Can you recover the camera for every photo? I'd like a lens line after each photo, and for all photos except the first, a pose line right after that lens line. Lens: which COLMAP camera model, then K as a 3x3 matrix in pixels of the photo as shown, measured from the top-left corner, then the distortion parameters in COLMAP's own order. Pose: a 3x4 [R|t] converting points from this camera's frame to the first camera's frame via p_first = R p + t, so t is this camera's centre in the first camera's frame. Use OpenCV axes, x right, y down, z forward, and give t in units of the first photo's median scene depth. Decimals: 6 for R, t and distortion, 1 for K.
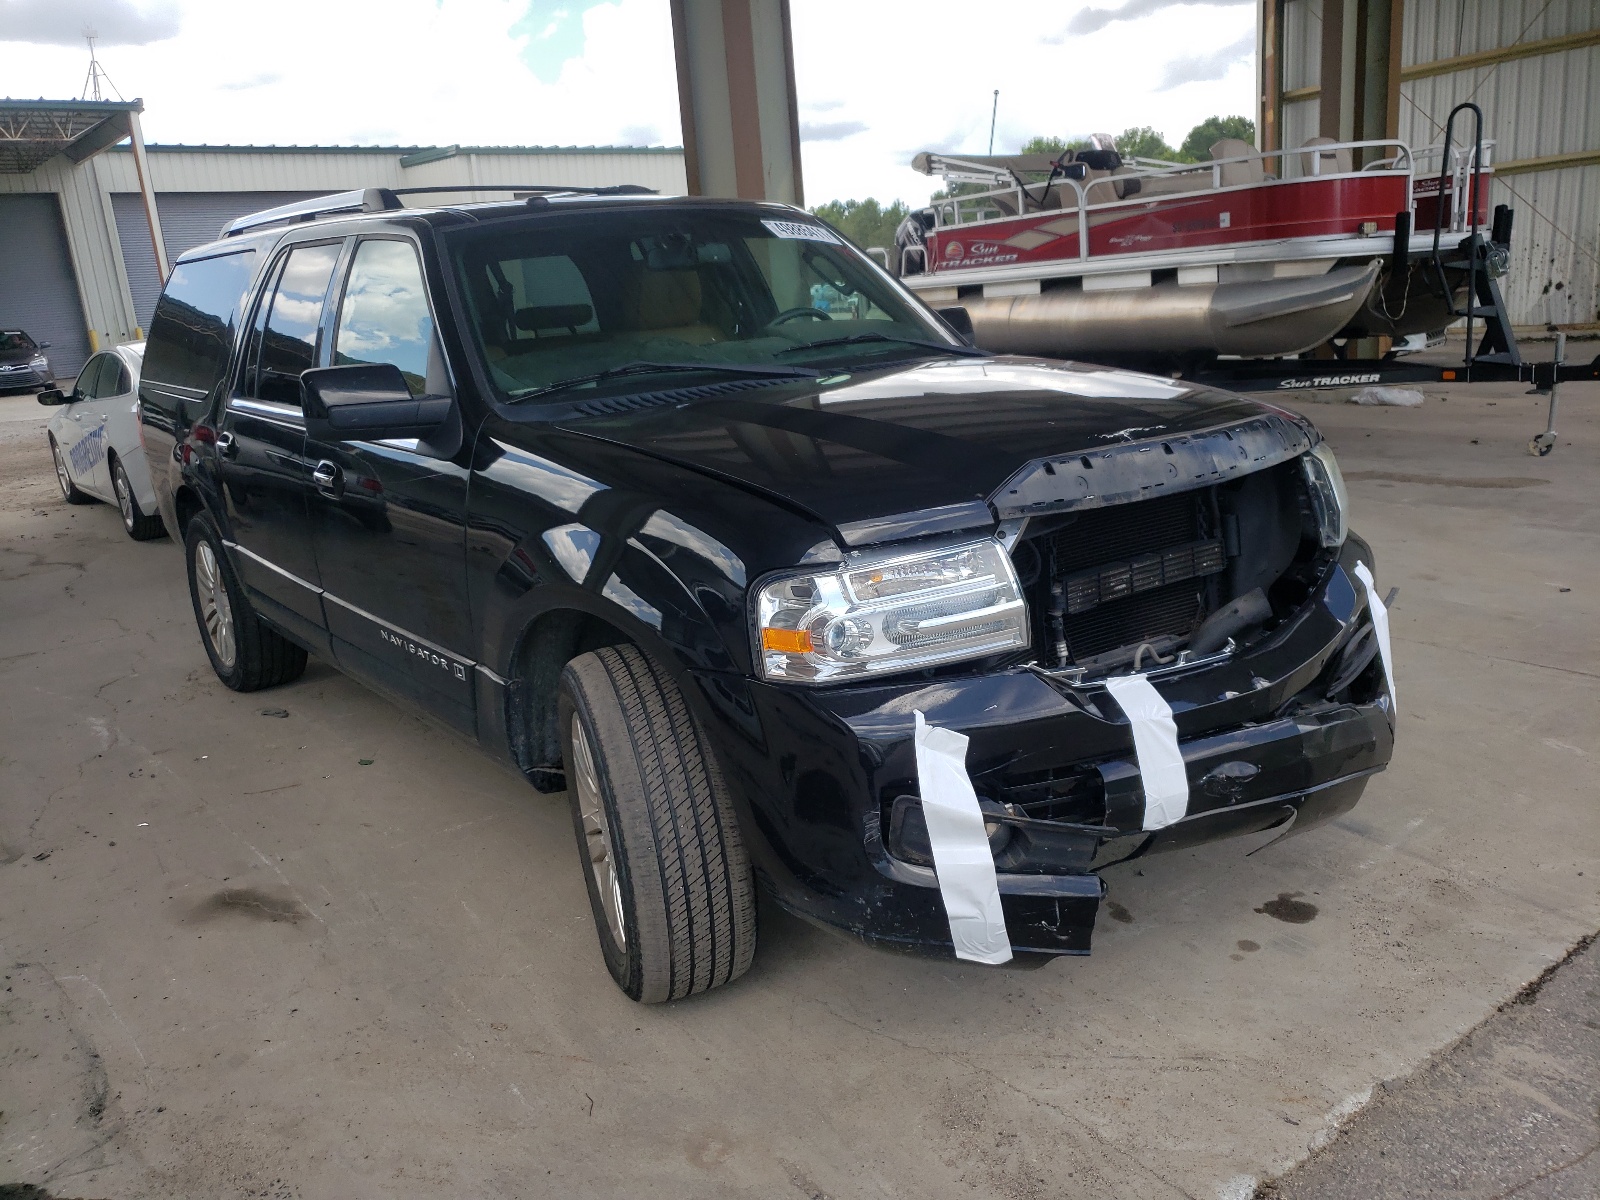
lens RADIAL K [[1249.6, 0, 800.0], [0, 1249.6, 600.0], [0, 0, 1]] dist [0.055596, -0.001421]
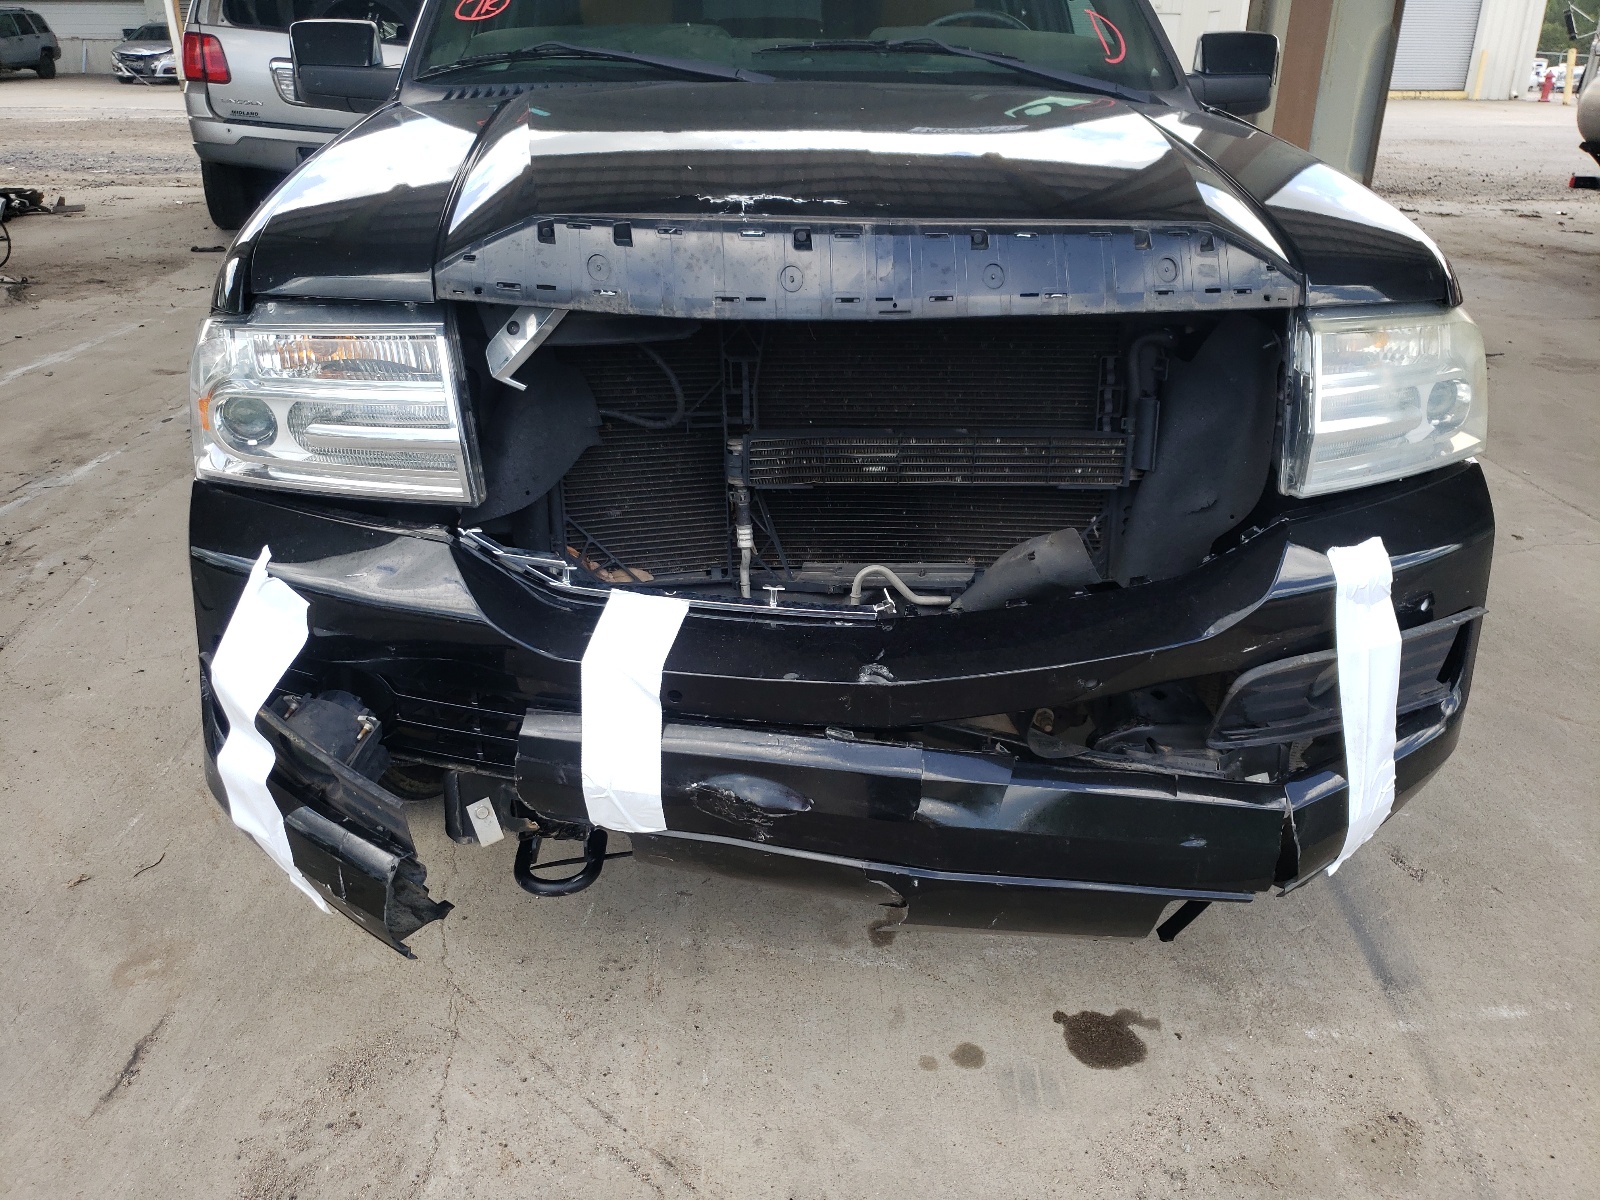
lens RADIAL K [[1249.6, 0, 800.0], [0, 1249.6, 600.0], [0, 0, 1]] dist [0.055596, -0.001421]
pose [[0.821864, 0.298612, -0.485150, 0.630603], [-0.207521, 0.950028, 0.233198, -0.099251], [0.530542, -0.090978, 0.842762, 0.509058]]
